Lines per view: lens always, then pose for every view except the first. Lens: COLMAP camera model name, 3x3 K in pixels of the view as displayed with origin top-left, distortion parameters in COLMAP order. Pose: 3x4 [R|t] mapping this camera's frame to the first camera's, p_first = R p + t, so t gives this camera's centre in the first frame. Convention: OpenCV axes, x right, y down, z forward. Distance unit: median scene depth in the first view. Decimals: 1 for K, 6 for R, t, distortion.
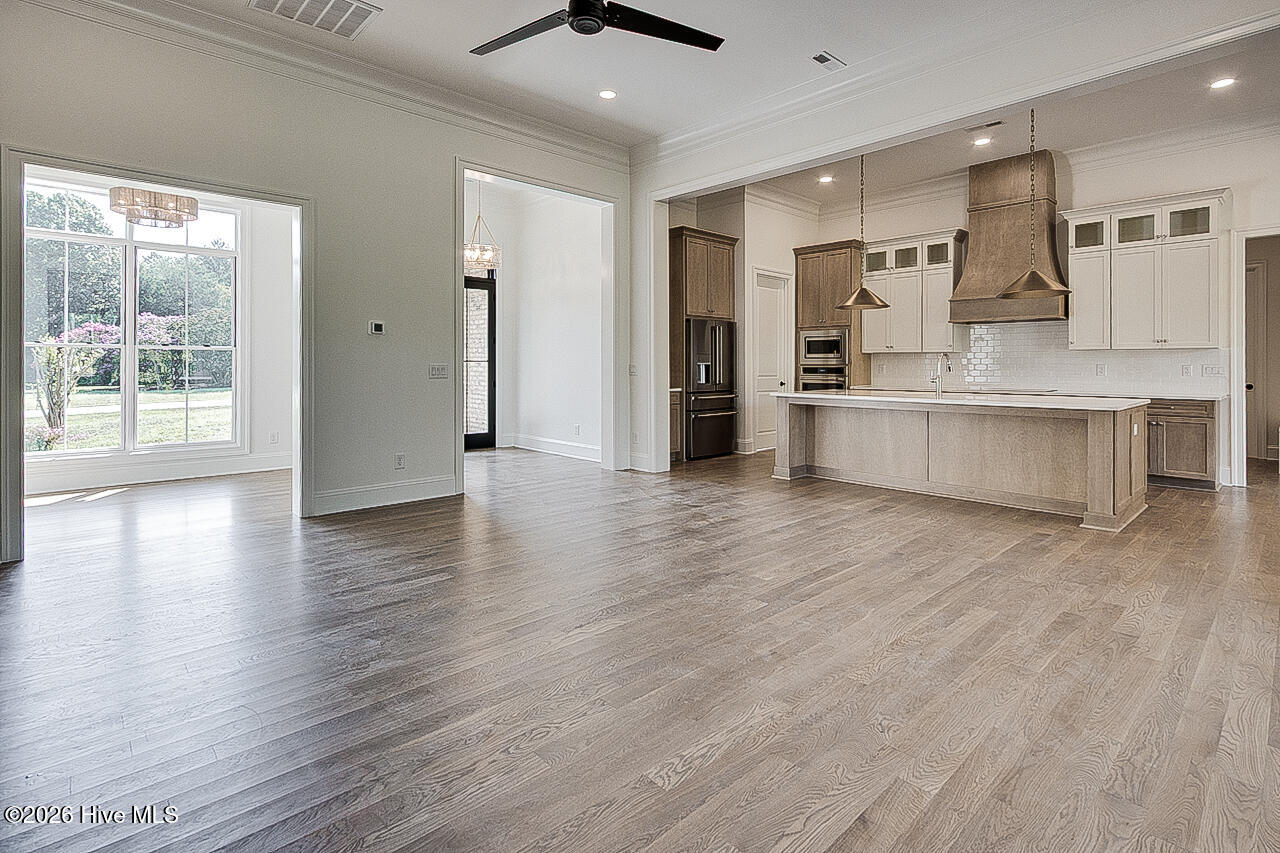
lens RADIAL K [[614.4, 0, 636.8], [0, 614.4, 369.6], [0, 0, 1]] dist [0.002620, 0.000956]
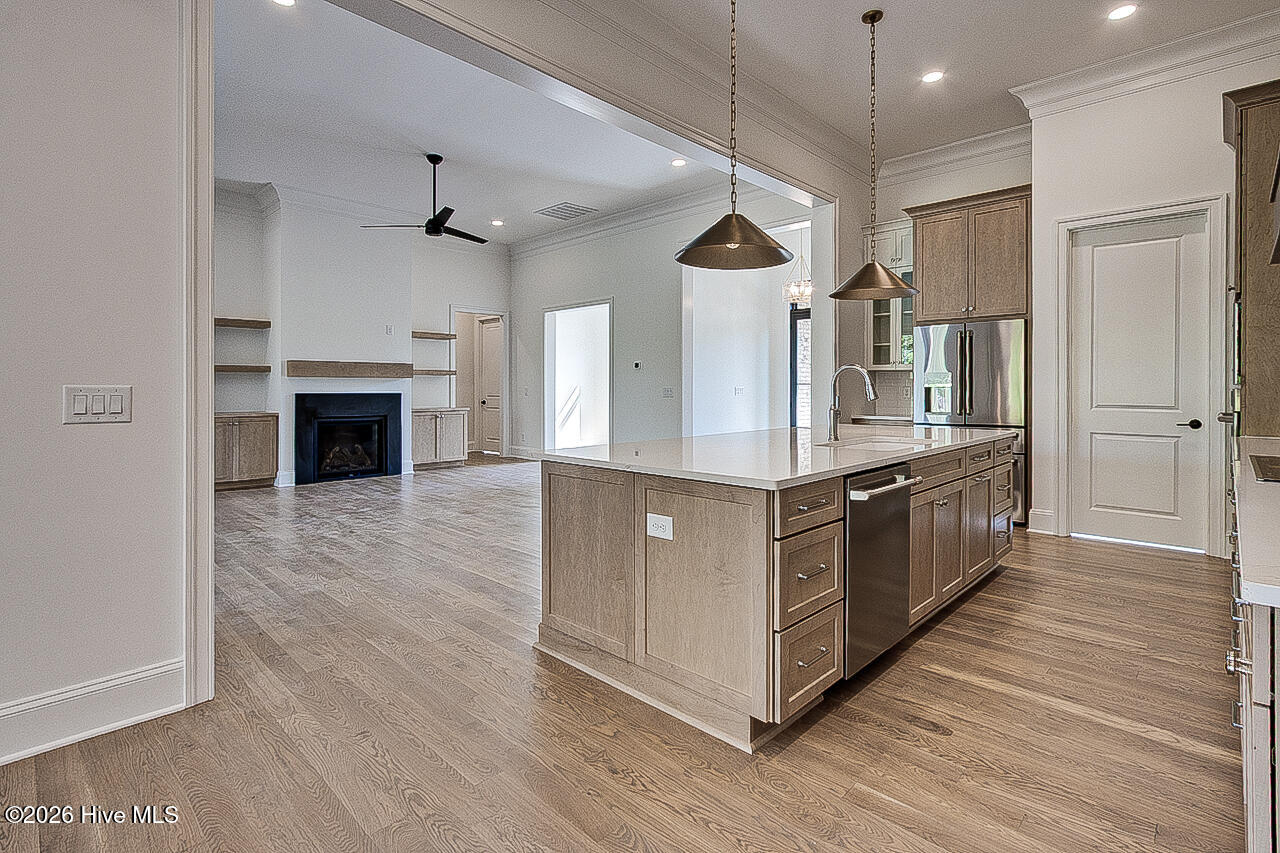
lens RADIAL K [[612.4, 0, 642.8], [0, 612.4, 388.4], [0, 0, 1]] dist [-0.000661, 0.000033]
pose [[0.059026, -0.000882, -0.998256, 1.982950], [-0.005769, 0.999983, -0.001225, -0.006041], [0.998240, 0.005831, 0.059020, 1.486231]]
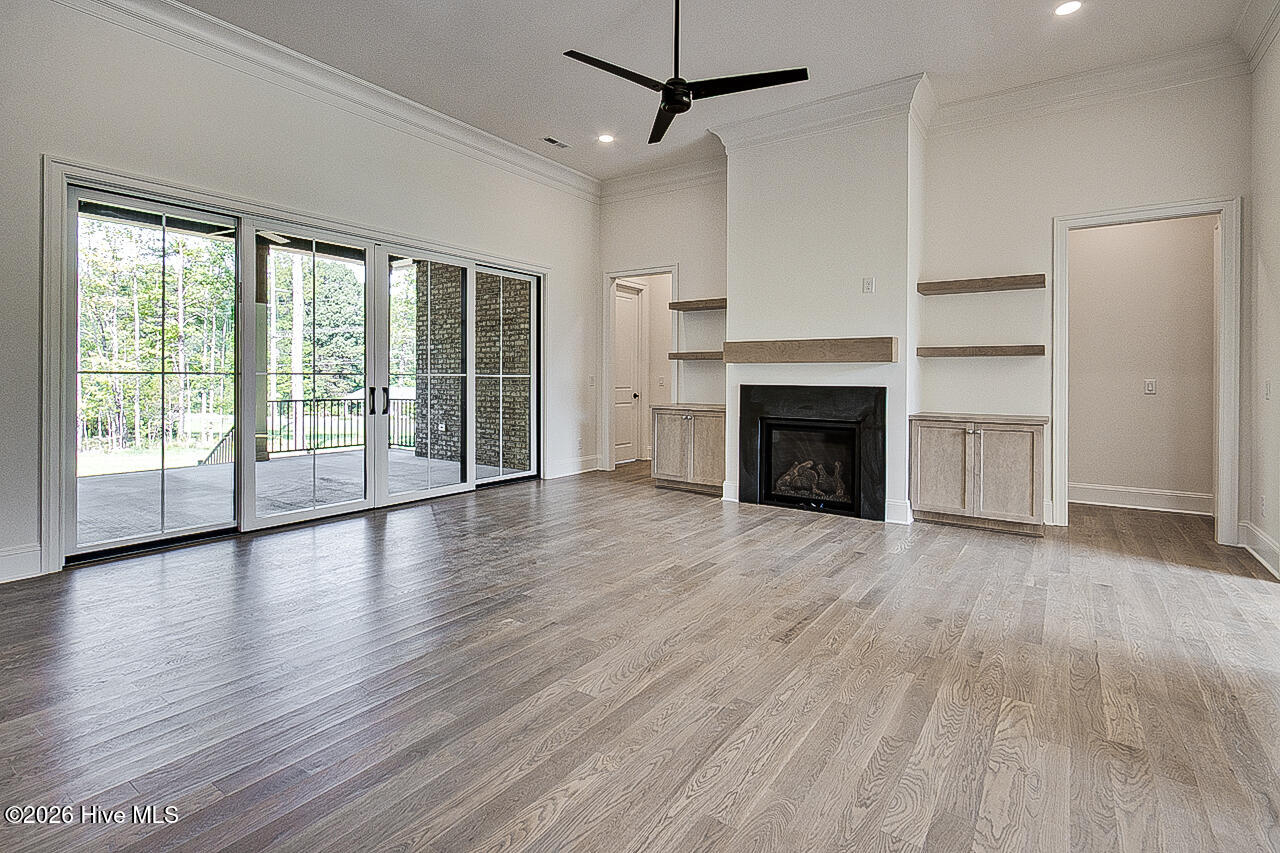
lens RADIAL K [[614.4, 0, 636.8], [0, 614.4, 369.6], [0, 0, 1]] dist [0.002620, 0.000956]
pose [[-0.978937, -0.008510, -0.203983, 0.230797], [-0.007848, 0.999961, -0.004055, -0.016346], [0.204010, -0.002369, -0.978966, 2.041130]]
